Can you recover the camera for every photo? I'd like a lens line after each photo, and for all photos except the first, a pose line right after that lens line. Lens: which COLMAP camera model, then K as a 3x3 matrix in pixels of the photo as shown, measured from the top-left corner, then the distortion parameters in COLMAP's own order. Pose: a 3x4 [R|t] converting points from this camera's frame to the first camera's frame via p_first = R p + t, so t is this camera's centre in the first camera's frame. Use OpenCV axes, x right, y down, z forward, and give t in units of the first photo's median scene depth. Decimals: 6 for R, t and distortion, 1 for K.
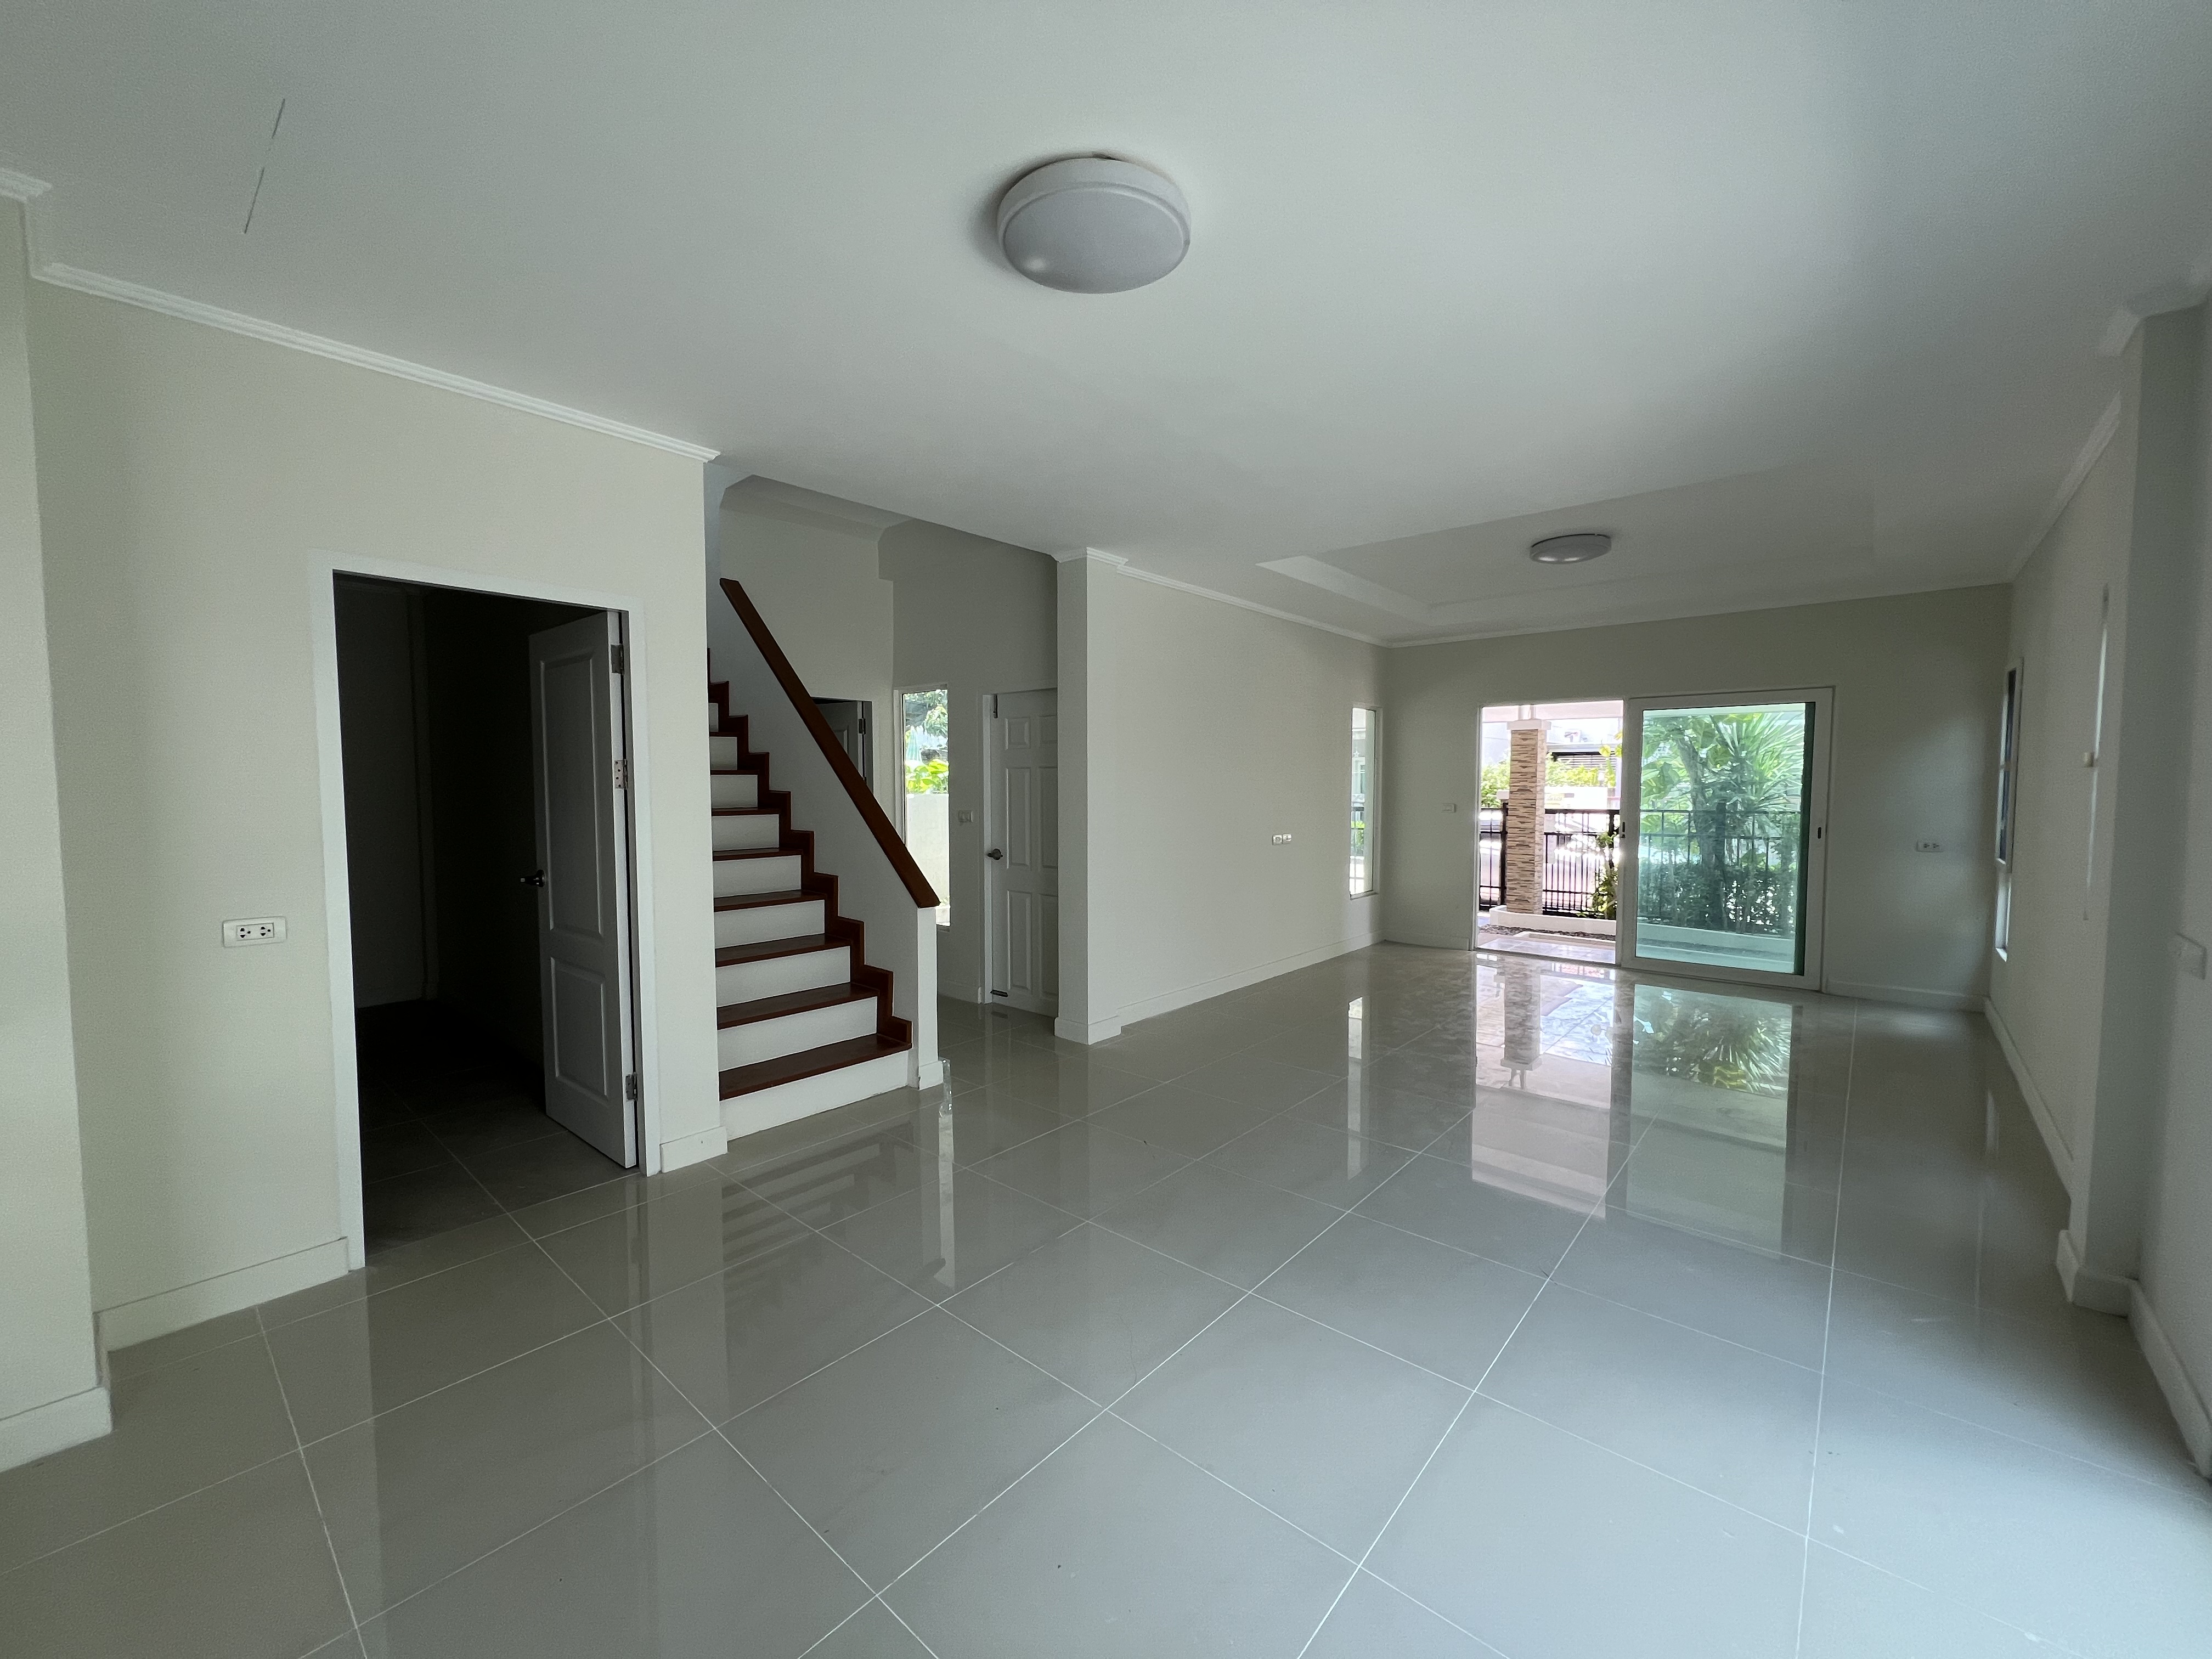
lens RADIAL K [[889.6, 0, 1114.7], [0, 889.6, 837.1], [0, 0, 1]] dist [-0.001342, 0.000438]
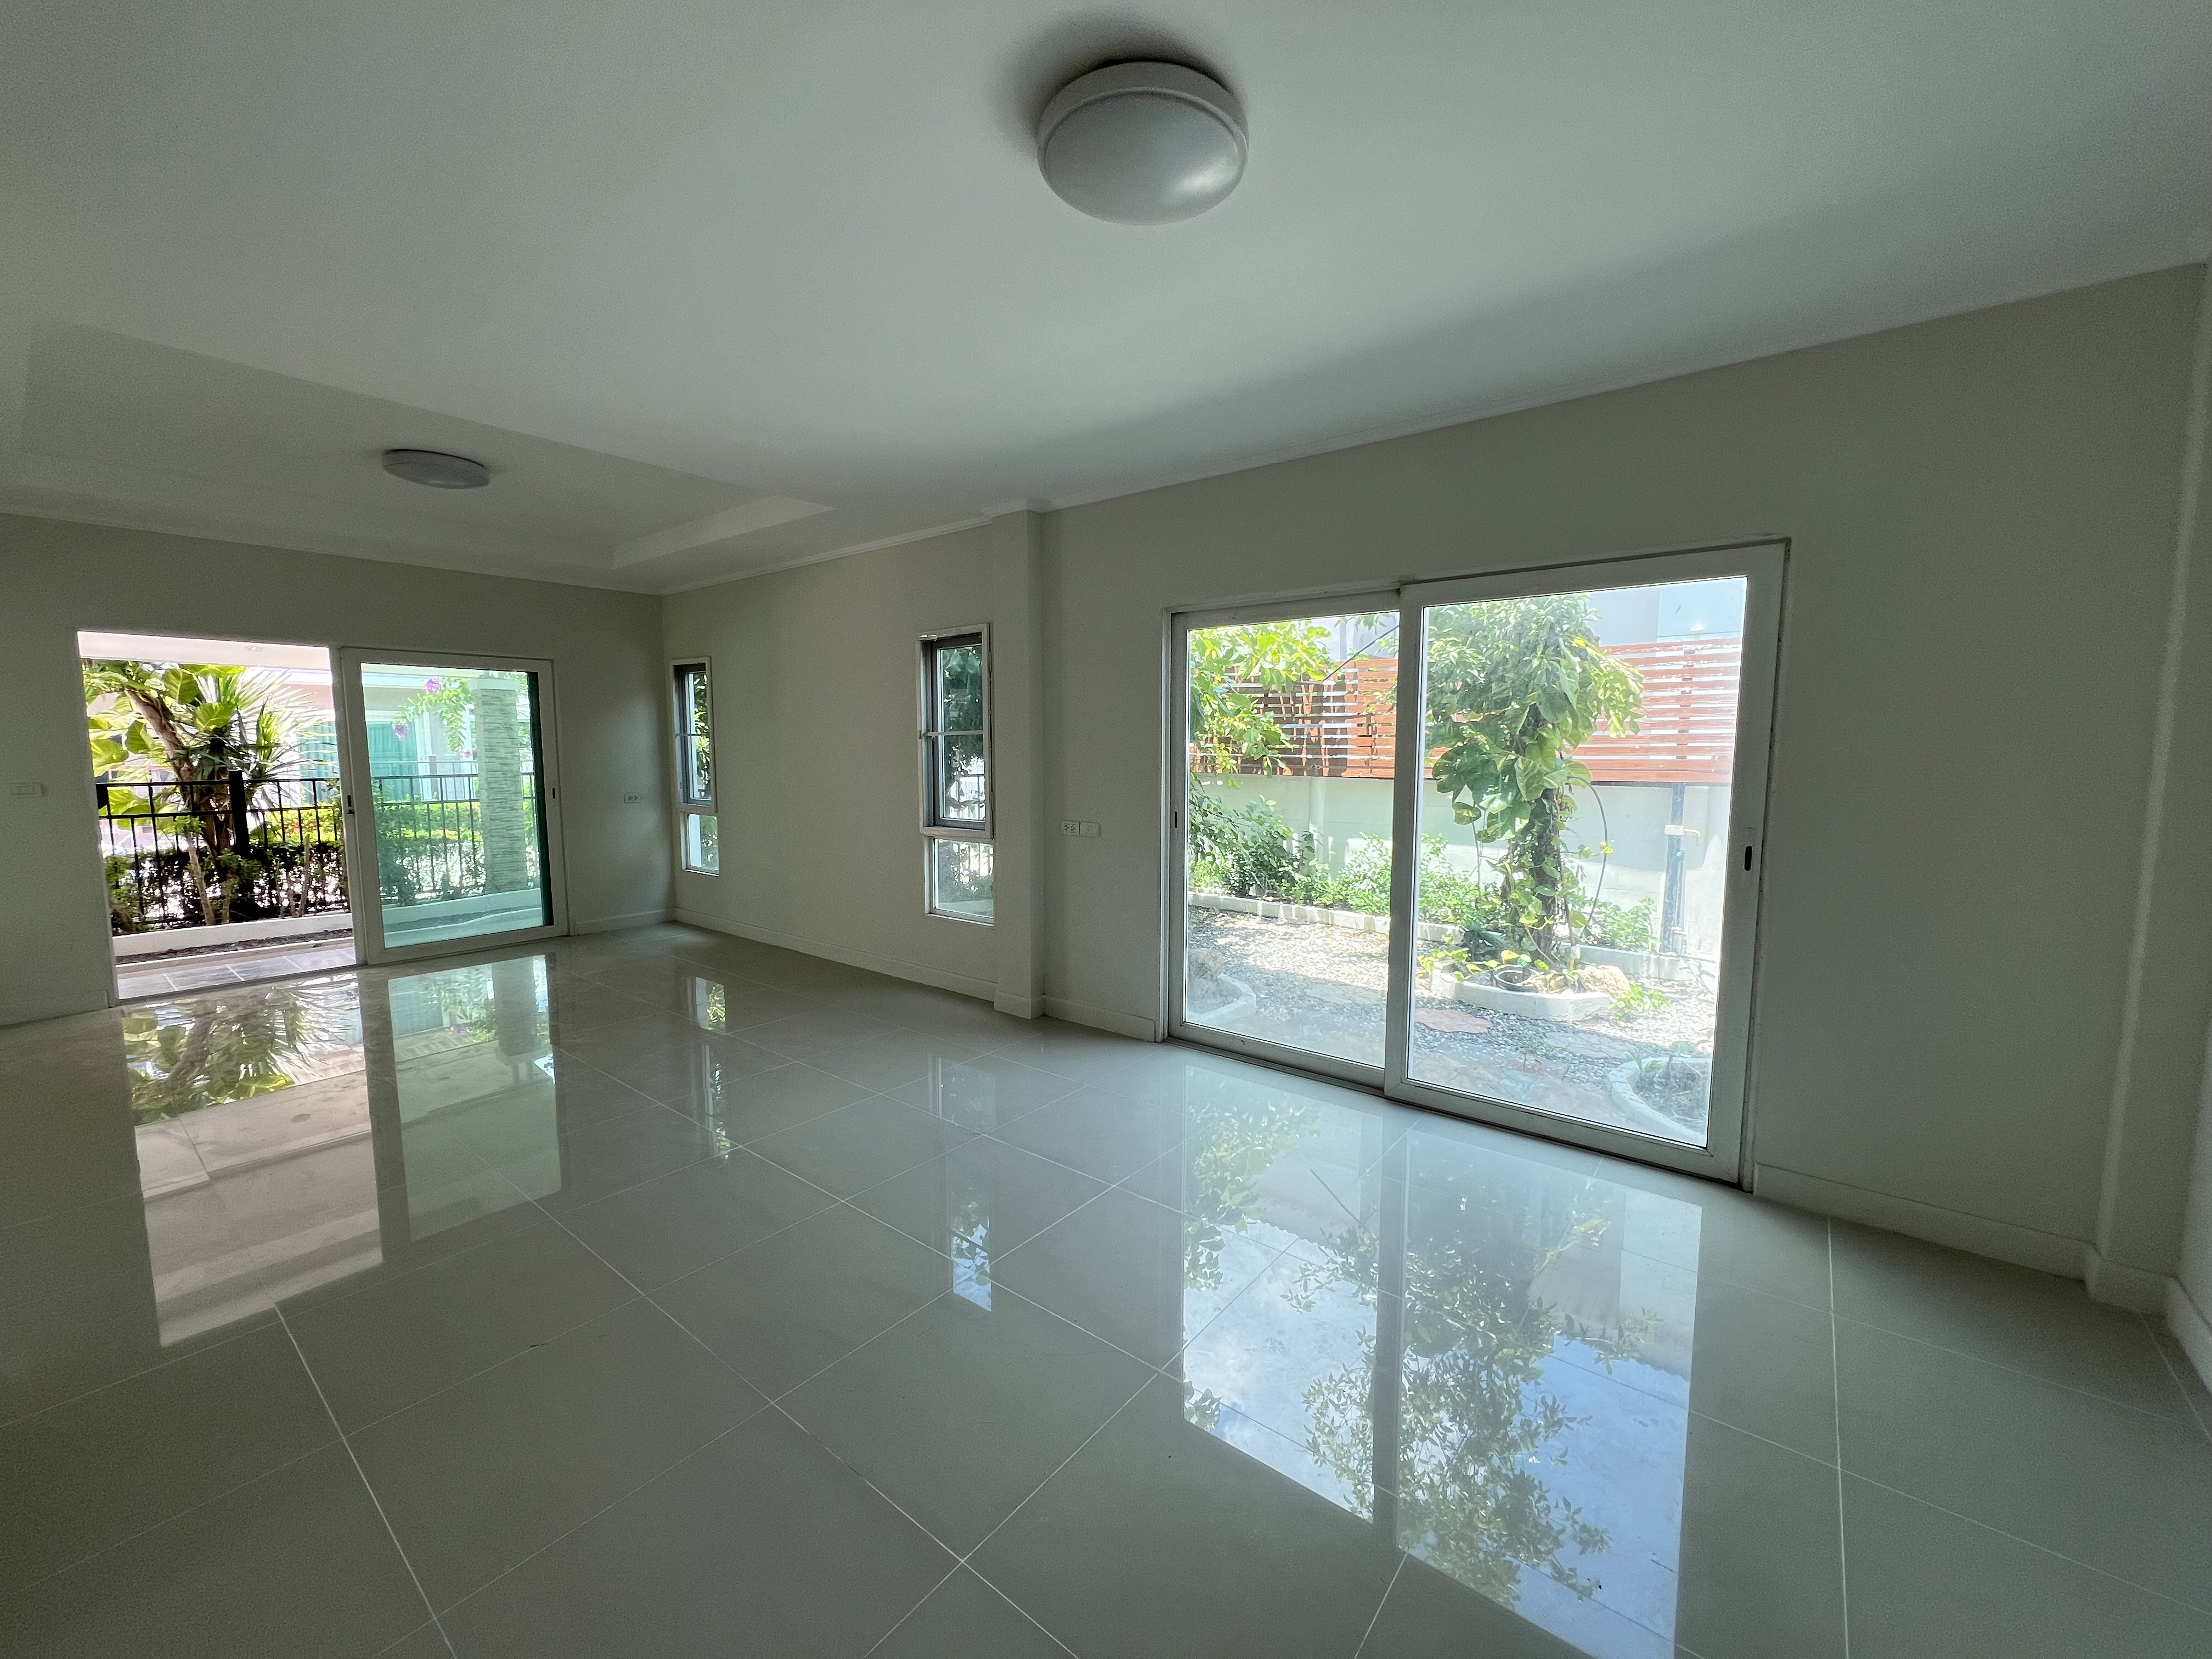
lens RADIAL K [[889.6, 0, 1107.7], [0, 889.6, 832.9], [0, 0, 1]] dist [-0.001342, 0.000438]
pose [[-0.051437, -0.092810, 0.994354, -0.295682], [0.060719, 0.993540, 0.095875, -0.016895], [-0.996829, 0.065308, -0.045469, 0.324113]]
